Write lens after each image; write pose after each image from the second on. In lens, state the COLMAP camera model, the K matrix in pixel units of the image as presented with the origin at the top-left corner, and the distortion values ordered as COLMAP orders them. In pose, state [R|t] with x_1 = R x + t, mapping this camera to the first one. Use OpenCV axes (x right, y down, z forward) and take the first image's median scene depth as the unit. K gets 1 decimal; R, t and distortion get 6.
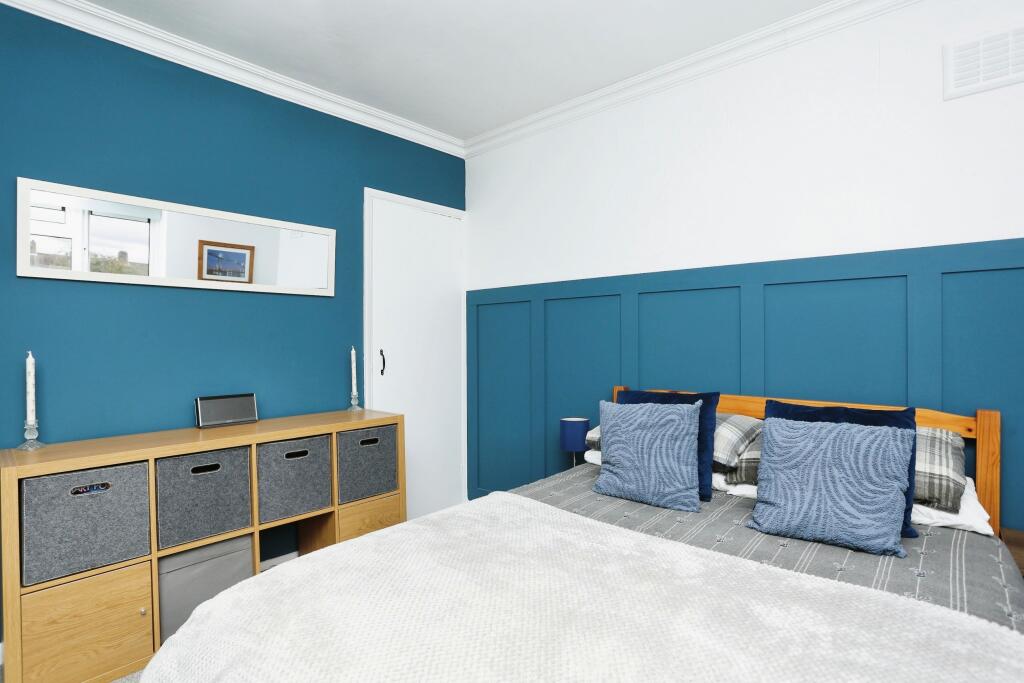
lens RADIAL K [[521.2, 0, 507.9], [0, 521.2, 342.8], [0, 0, 1]] dist [0.000216, 0.000451]
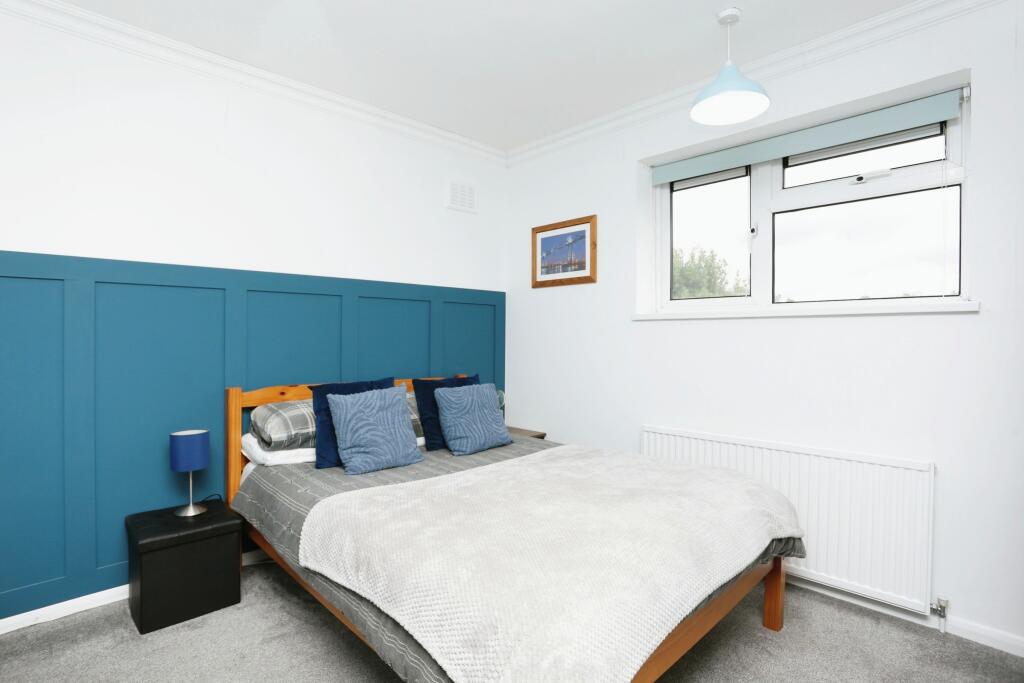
lens RADIAL K [[521.2, 0, 507.9], [0, 521.2, 342.8], [0, 0, 1]] dist [0.000216, 0.000451]
pose [[0.094869, 0.002082, 0.995488, -0.964276], [0.011211, 0.999932, -0.003160, 0.012710], [-0.995427, 0.011461, 0.094839, 0.598134]]
